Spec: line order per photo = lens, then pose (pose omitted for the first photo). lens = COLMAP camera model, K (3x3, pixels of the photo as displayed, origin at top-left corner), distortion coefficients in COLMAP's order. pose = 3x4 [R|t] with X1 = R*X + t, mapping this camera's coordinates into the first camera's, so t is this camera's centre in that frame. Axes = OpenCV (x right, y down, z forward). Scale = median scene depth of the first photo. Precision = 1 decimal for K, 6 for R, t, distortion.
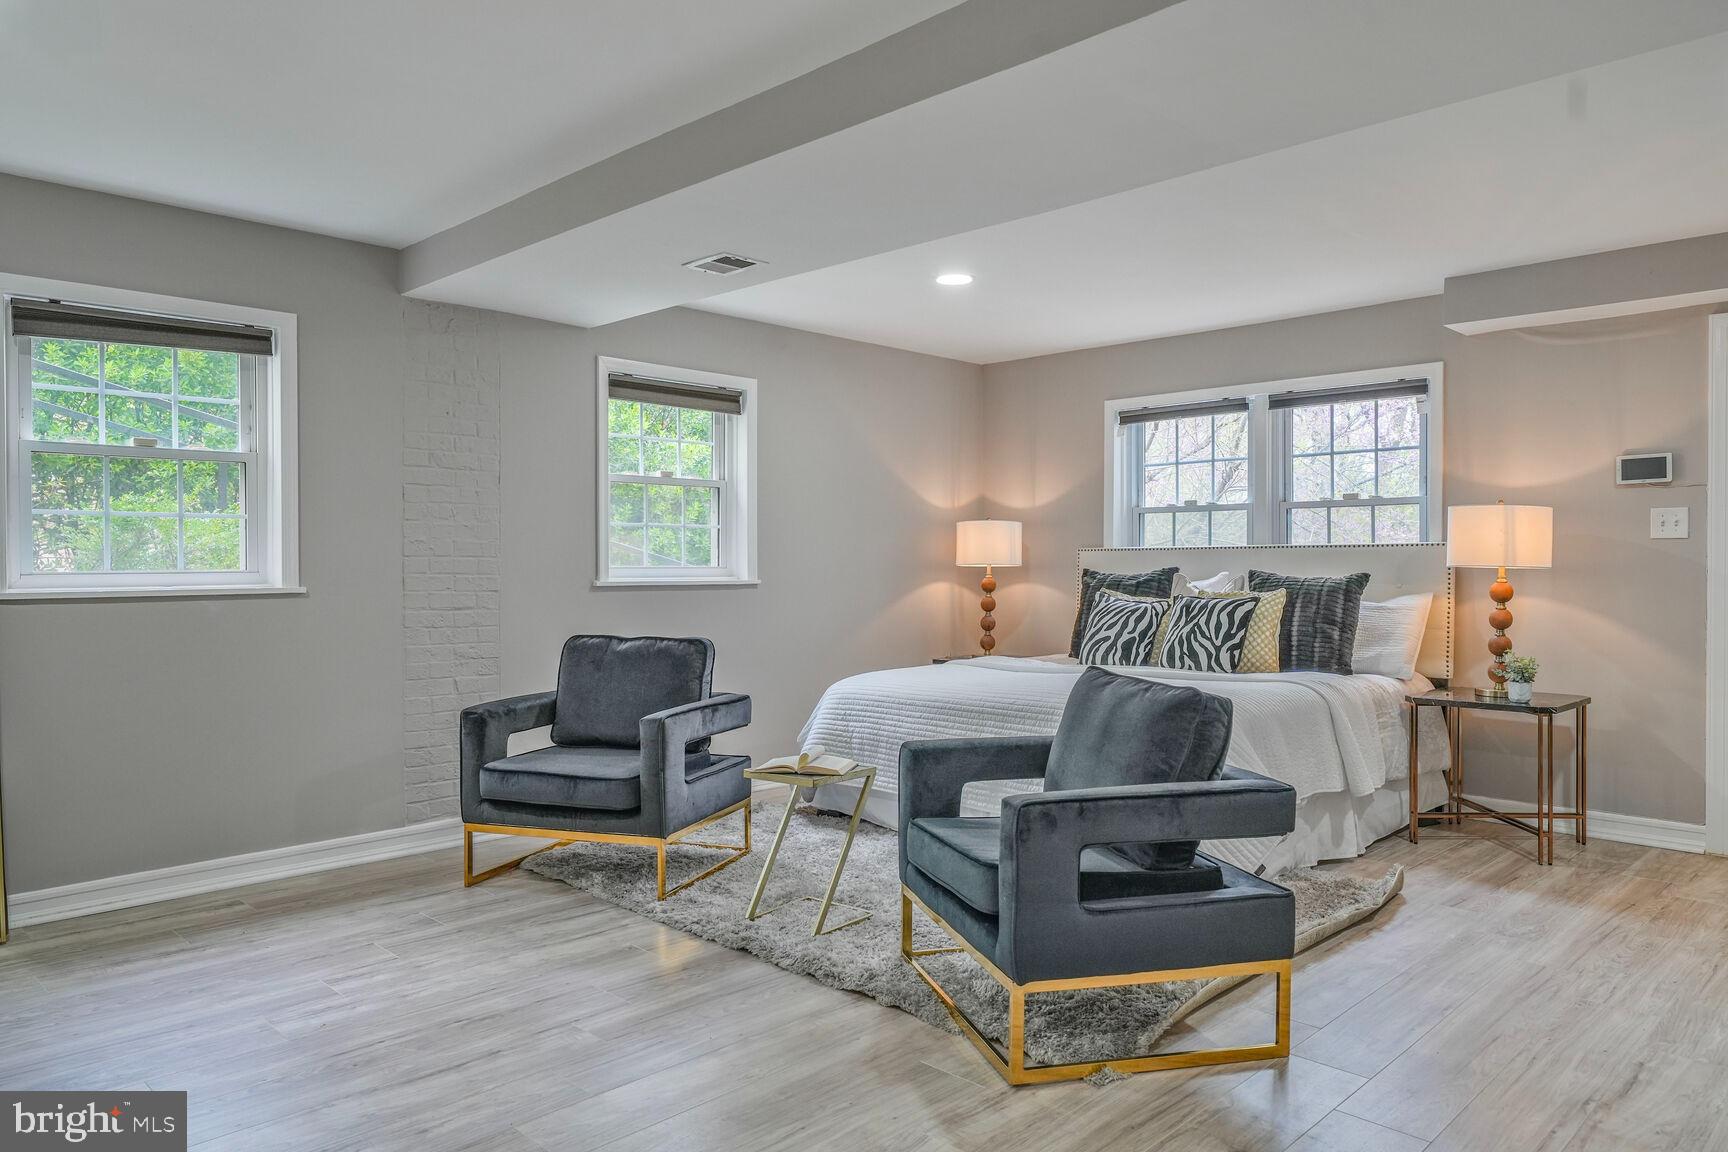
lens RADIAL K [[1154.4, 0, 861.7], [0, 1154.4, 578.1], [0, 0, 1]] dist [0.003065, 0.001571]
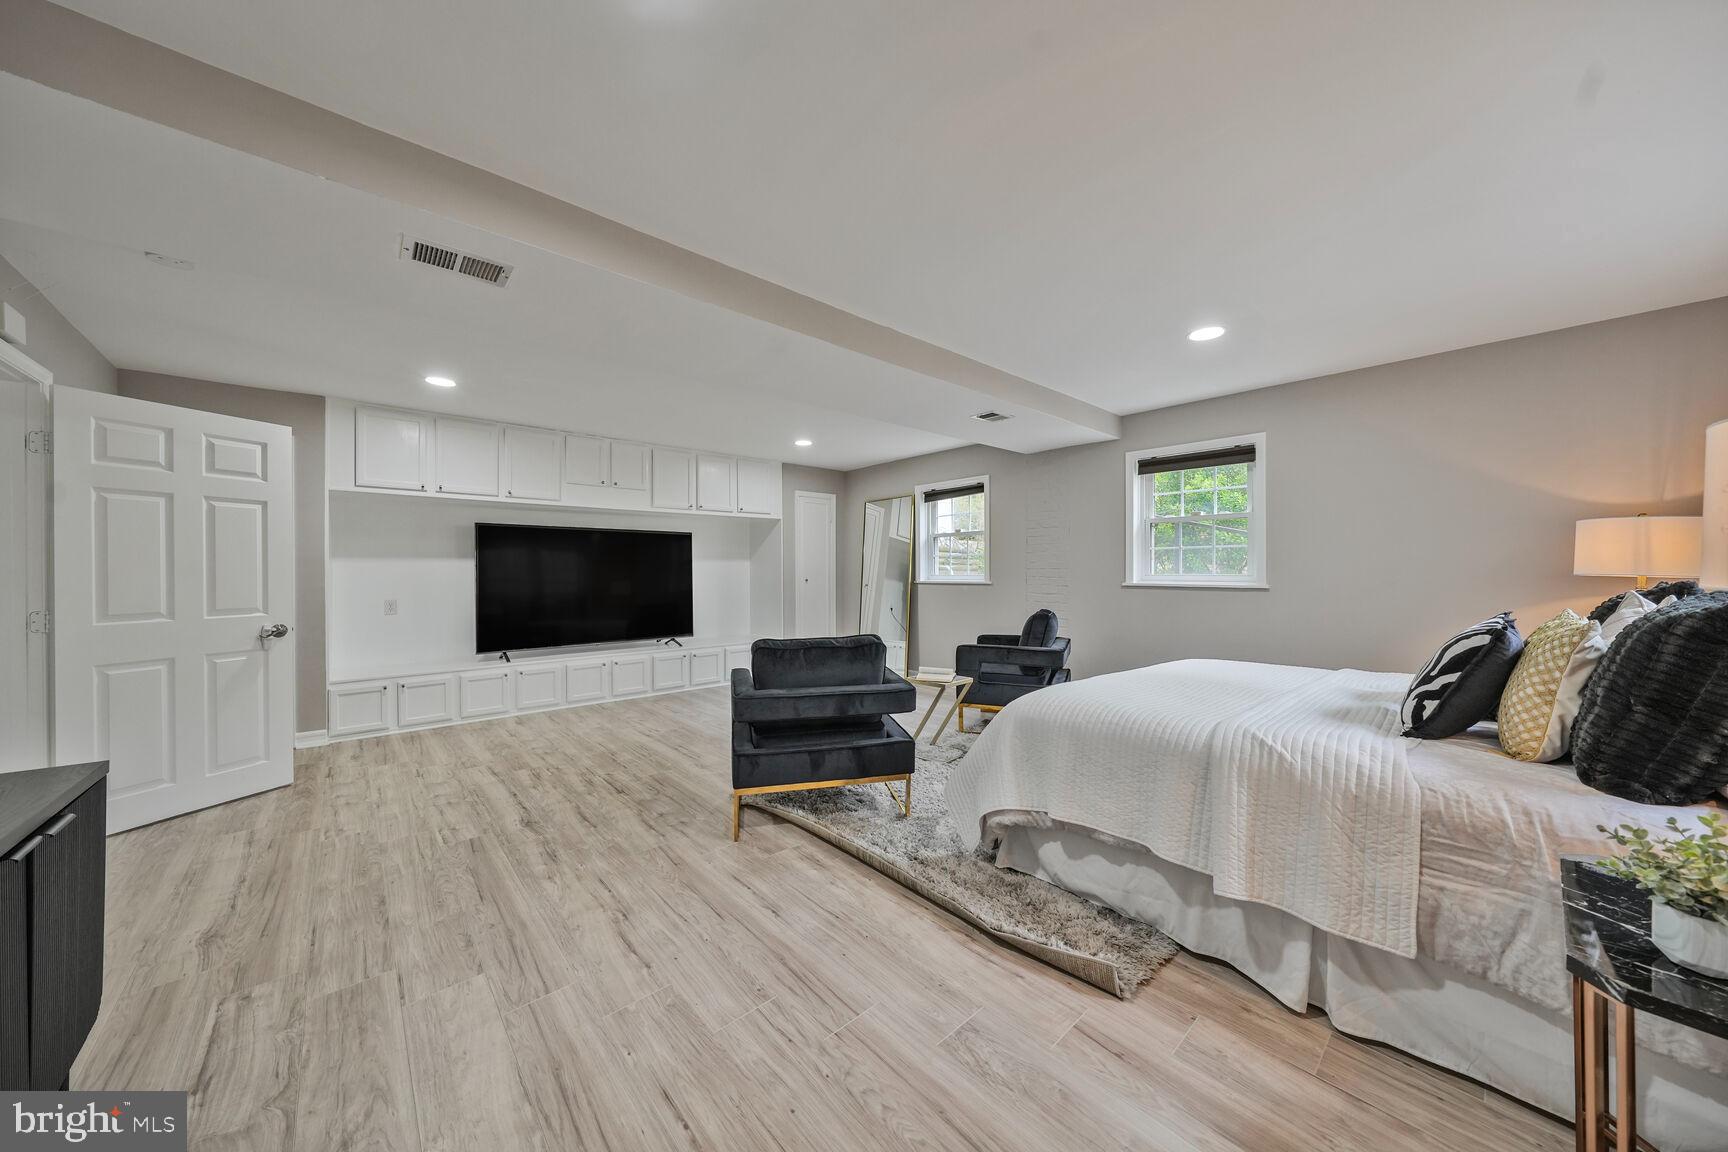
lens RADIAL K [[584.6, 0, 854.7], [0, 584.6, 576.2], [0, 0, 1]] dist [-0.001943, -0.000040]
pose [[-0.070811, 0.003633, -0.997483, 0.671865], [-0.014937, 0.999877, 0.004702, -0.007823], [0.997378, 0.015232, -0.070748, 0.655922]]
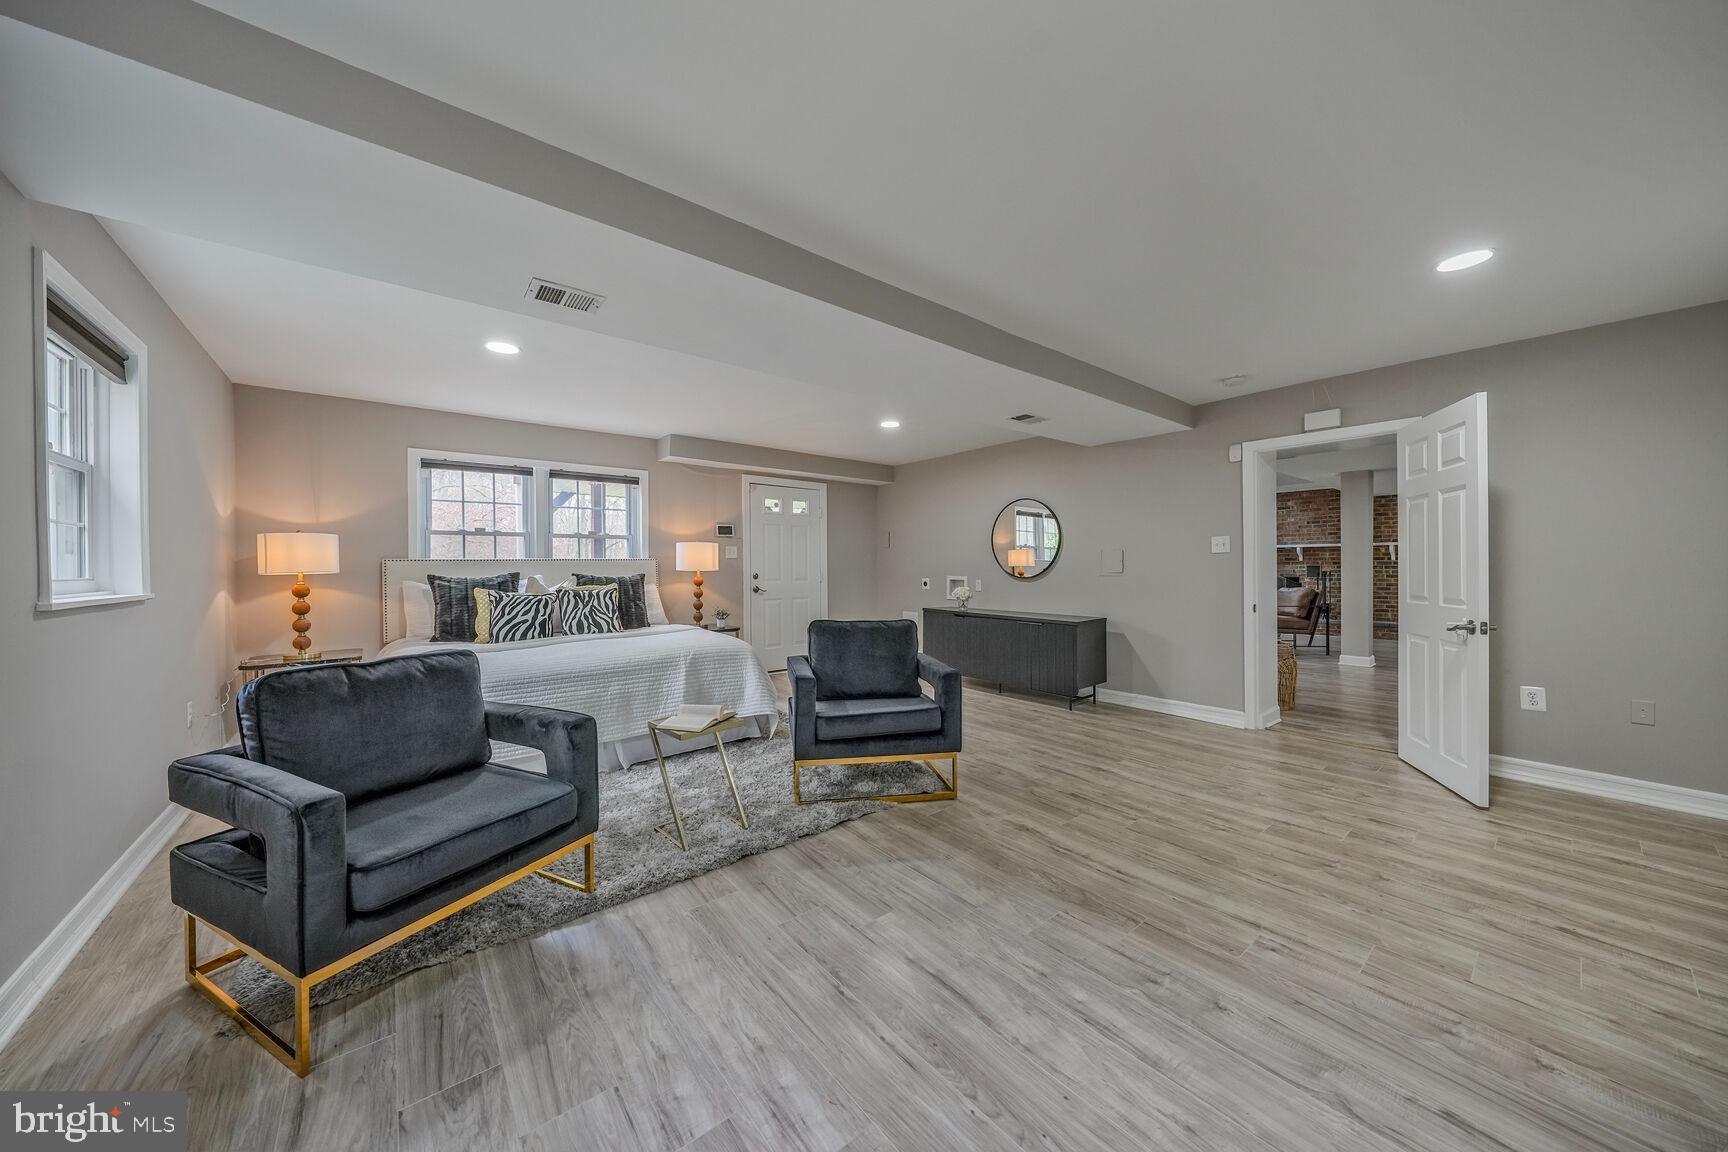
lens RADIAL K [[584.6, 0, 870.9], [0, 584.6, 566.3], [0, 0, 1]] dist [-0.001943, -0.000040]
pose [[0.099117, -0.000144, 0.995076, -0.499236], [0.022202, 0.999751, -0.002067, -0.006196], [-0.994828, 0.022298, 0.099096, 0.512300]]
